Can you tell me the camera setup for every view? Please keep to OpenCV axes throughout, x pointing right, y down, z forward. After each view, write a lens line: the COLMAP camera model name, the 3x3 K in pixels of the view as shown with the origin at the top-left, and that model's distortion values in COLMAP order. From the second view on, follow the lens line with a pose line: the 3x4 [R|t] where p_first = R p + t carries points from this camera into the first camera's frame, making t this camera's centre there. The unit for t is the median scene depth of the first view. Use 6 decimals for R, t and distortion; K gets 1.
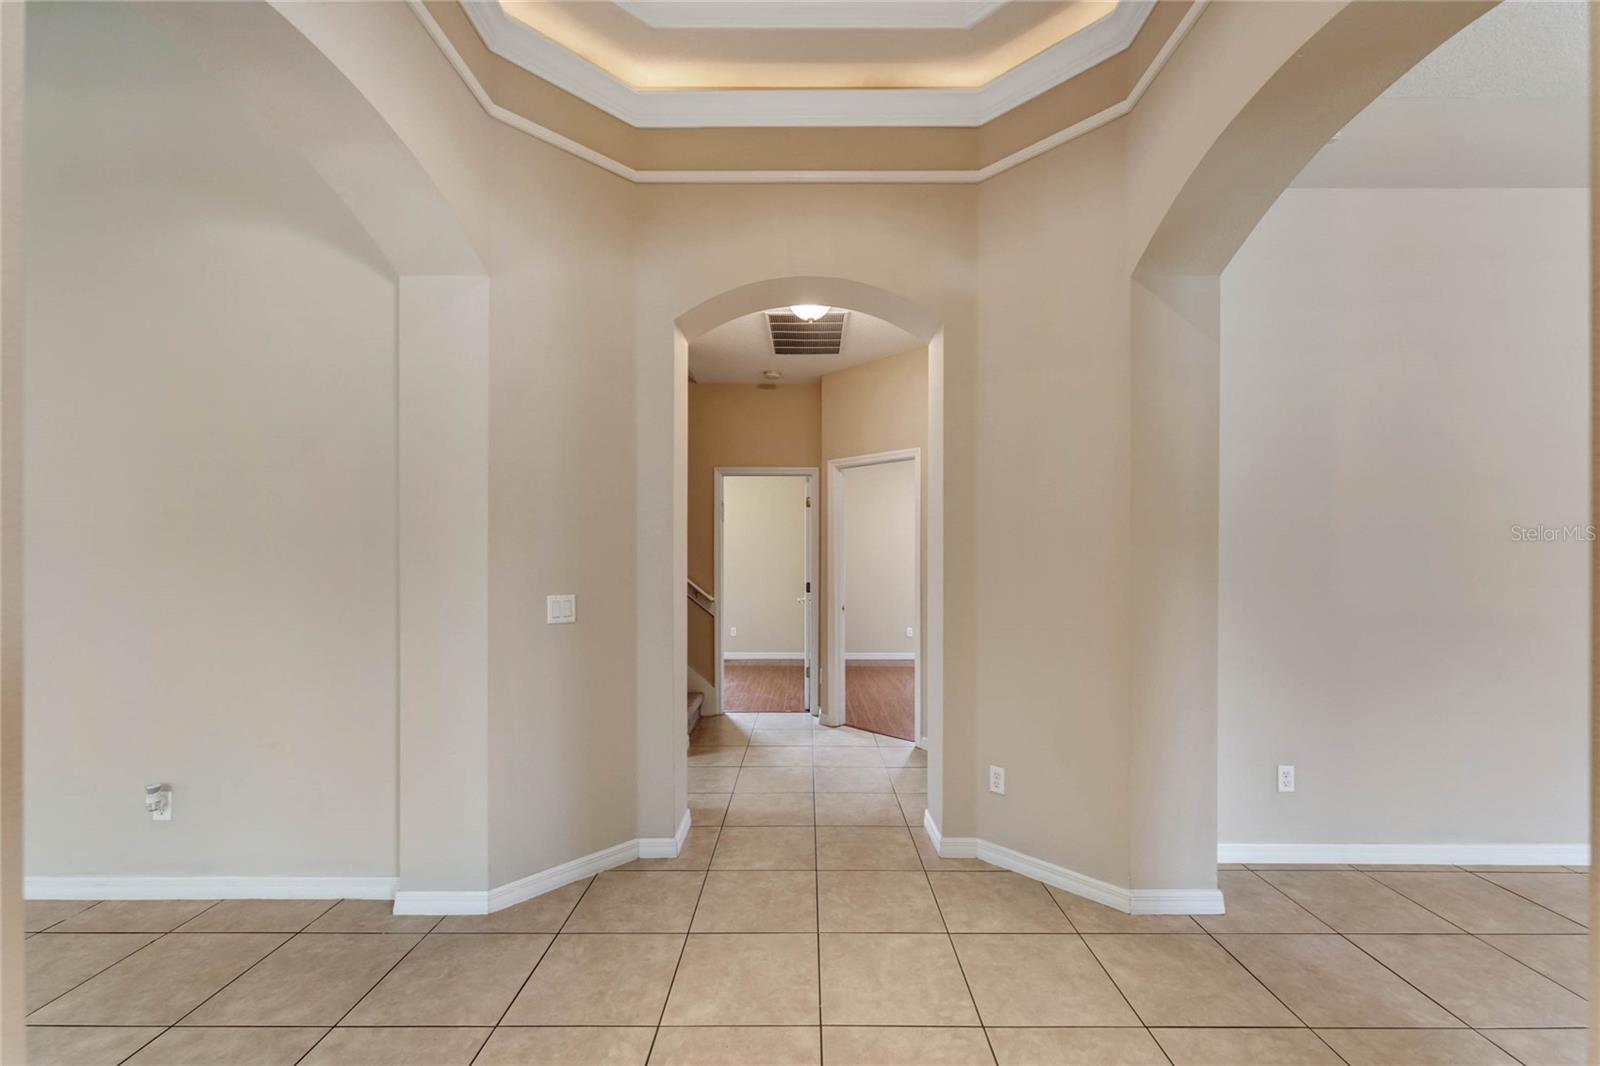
lens RADIAL K [[652.6, 0, 794.4], [0, 652.6, 562.1], [0, 0, 1]] dist [0.002015, 0.000260]
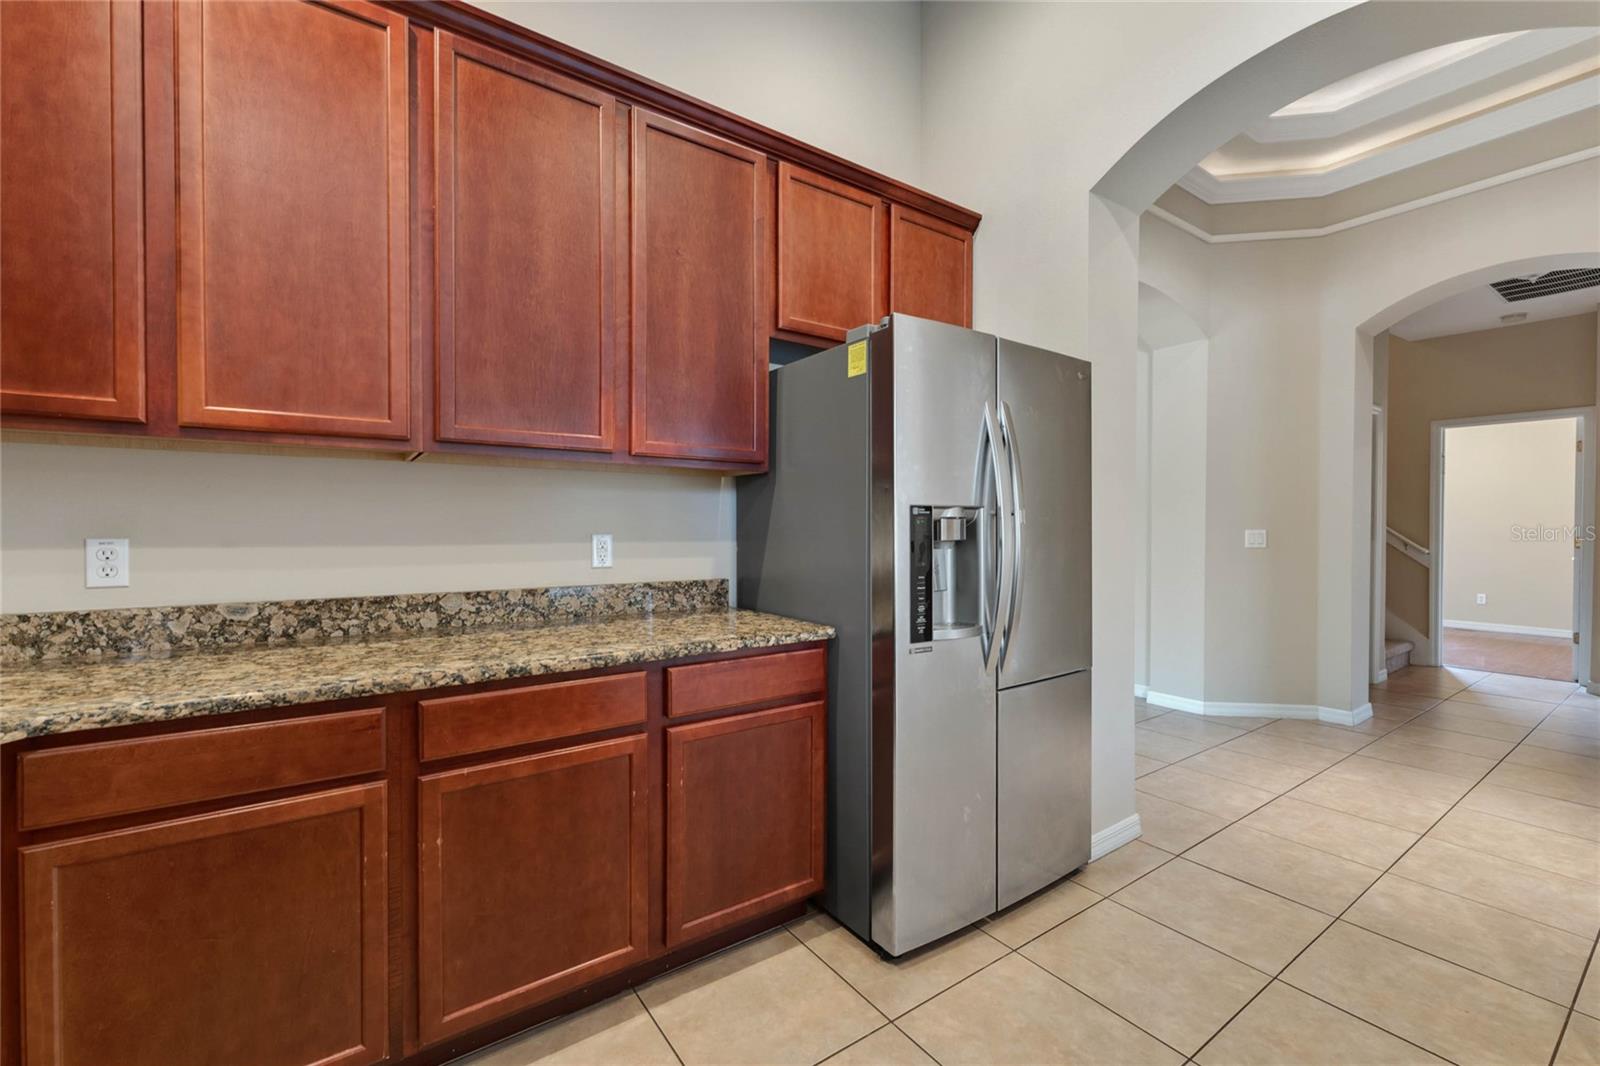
lens RADIAL K [[652.6, 0, 790.0], [0, 652.6, 531.2], [0, 0, 1]] dist [0.002015, 0.000260]
pose [[0.580355, 0.009885, -0.814304, 0.259946], [-0.001272, 0.999936, 0.011232, 0.038452], [0.814363, -0.005482, 0.580330, -0.787374]]
